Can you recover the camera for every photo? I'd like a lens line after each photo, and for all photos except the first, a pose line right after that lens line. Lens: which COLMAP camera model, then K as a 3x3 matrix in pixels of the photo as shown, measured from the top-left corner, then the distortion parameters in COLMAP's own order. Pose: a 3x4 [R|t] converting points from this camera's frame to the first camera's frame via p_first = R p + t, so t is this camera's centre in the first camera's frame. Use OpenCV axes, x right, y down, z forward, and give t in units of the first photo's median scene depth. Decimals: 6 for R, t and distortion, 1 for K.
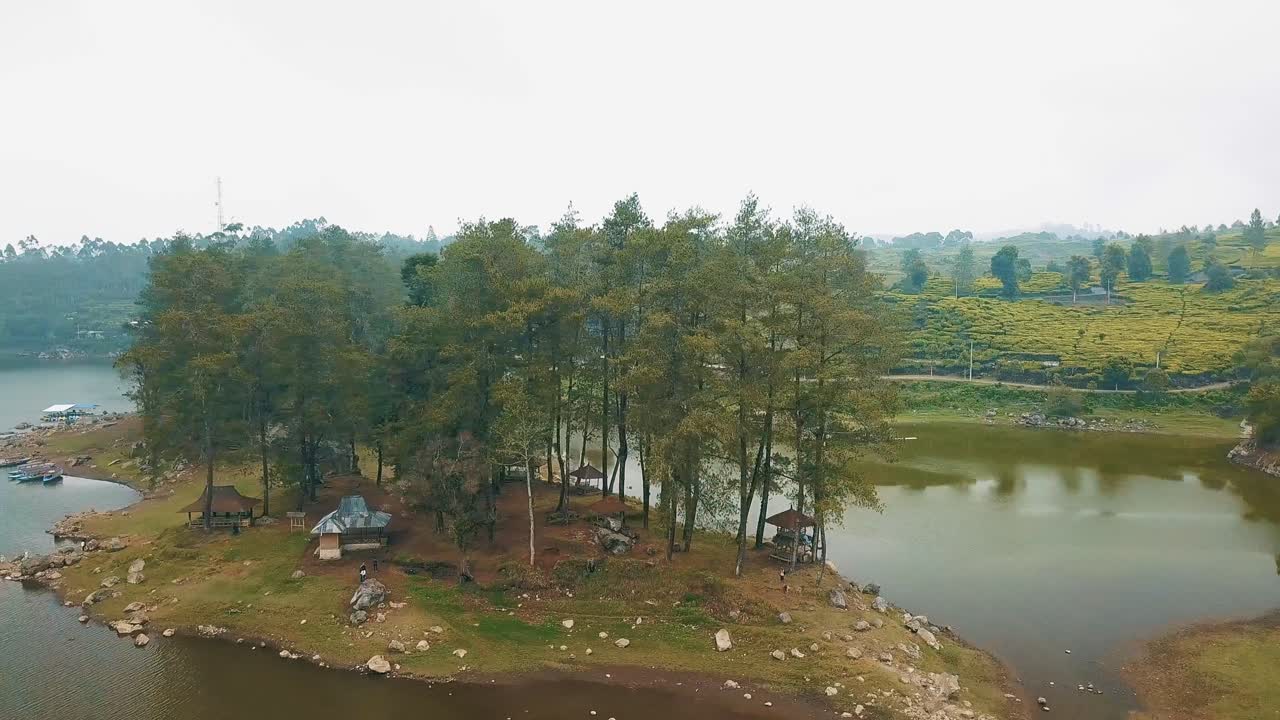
lens RADIAL K [[1064.5, 0, 655.4], [0, 1064.5, 362.0], [0, 0, 1]] dist [0.002202, 0.000128]
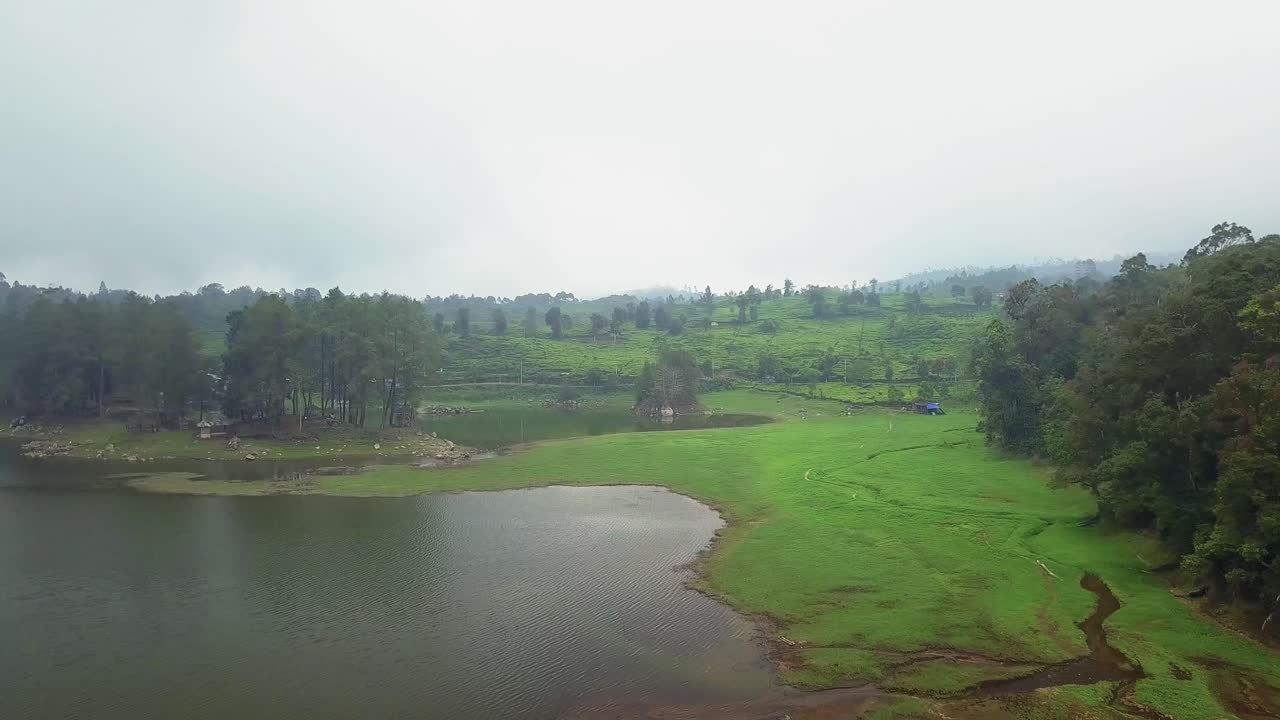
lens RADIAL K [[1064.5, 0, 655.4], [0, 1064.5, 362.0], [0, 0, 1]] dist [0.002202, 0.000128]
pose [[0.948258, -0.007304, 0.317417, -0.050443], [0.023714, 0.998572, -0.047867, 0.071791], [-0.316614, 0.052918, 0.947077, -0.738844]]
